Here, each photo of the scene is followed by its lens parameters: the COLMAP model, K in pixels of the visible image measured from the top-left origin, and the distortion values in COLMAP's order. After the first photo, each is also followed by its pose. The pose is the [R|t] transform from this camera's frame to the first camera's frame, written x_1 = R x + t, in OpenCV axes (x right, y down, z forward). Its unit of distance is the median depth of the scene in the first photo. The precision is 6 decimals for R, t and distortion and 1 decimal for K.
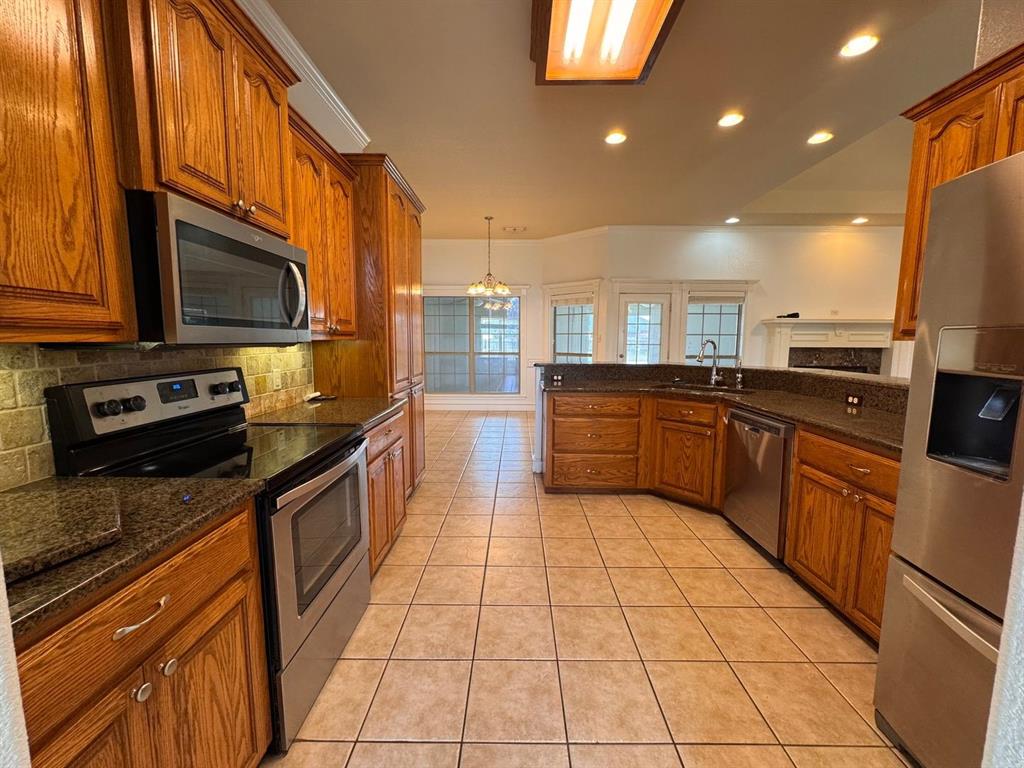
lens RADIAL K [[425.6, 0, 519.1], [0, 425.6, 383.9], [0, 0, 1]] dist [-0.003945, -0.000297]
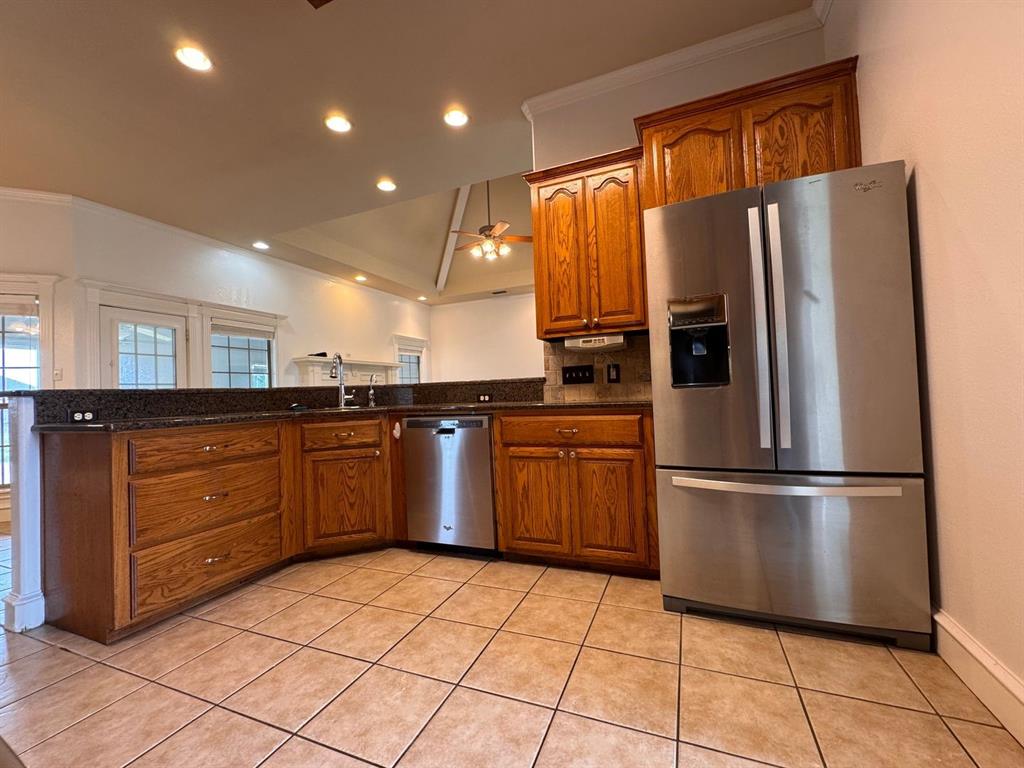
lens RADIAL K [[425.6, 0, 517.8], [0, 425.6, 382.7], [0, 0, 1]] dist [-0.003945, -0.000297]
pose [[0.365945, 0.001788, 0.930635, -0.223682], [0.149185, 0.986953, -0.060559, 0.062211], [-0.918601, 0.160998, 0.360904, 0.364583]]
